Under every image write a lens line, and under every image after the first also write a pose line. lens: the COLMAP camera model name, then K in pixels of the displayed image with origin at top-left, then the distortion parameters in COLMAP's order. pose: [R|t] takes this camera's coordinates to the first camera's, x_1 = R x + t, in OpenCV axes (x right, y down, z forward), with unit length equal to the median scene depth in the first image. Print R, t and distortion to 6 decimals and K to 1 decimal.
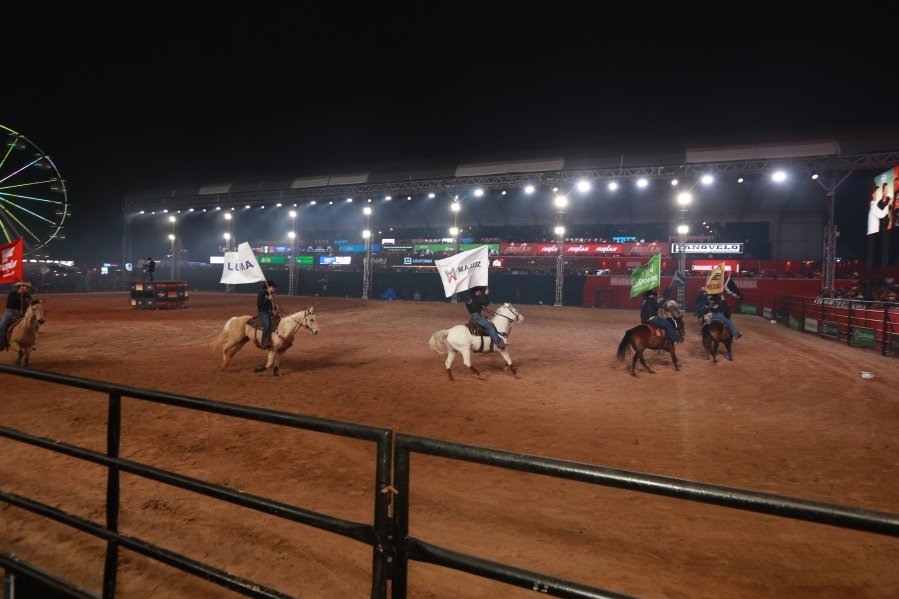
lens RADIAL K [[503.2, 0, 445.8], [0, 503.2, 301.7], [0, 0, 1]] dist [-0.049644, 0.034563]
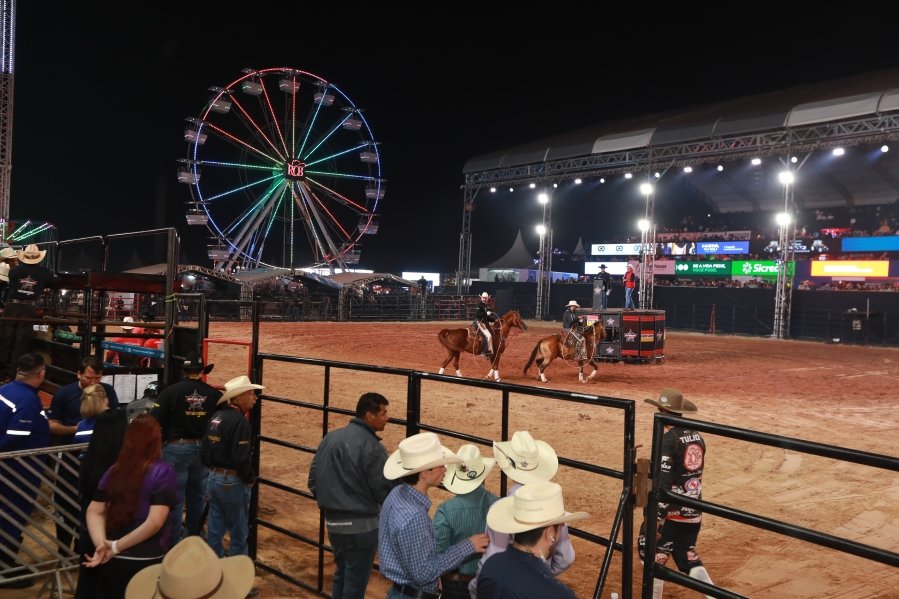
lens RADIAL K [[839.9, 0, 447.6], [0, 839.9, 295.0], [0, 0, 1]] dist [0.009296, 0.156580]
pose [[0.886678, 0.010006, -0.462279, -0.202738], [-0.033628, 0.998514, -0.042887, -0.008681], [0.461163, 0.053573, 0.885697, 0.088968]]
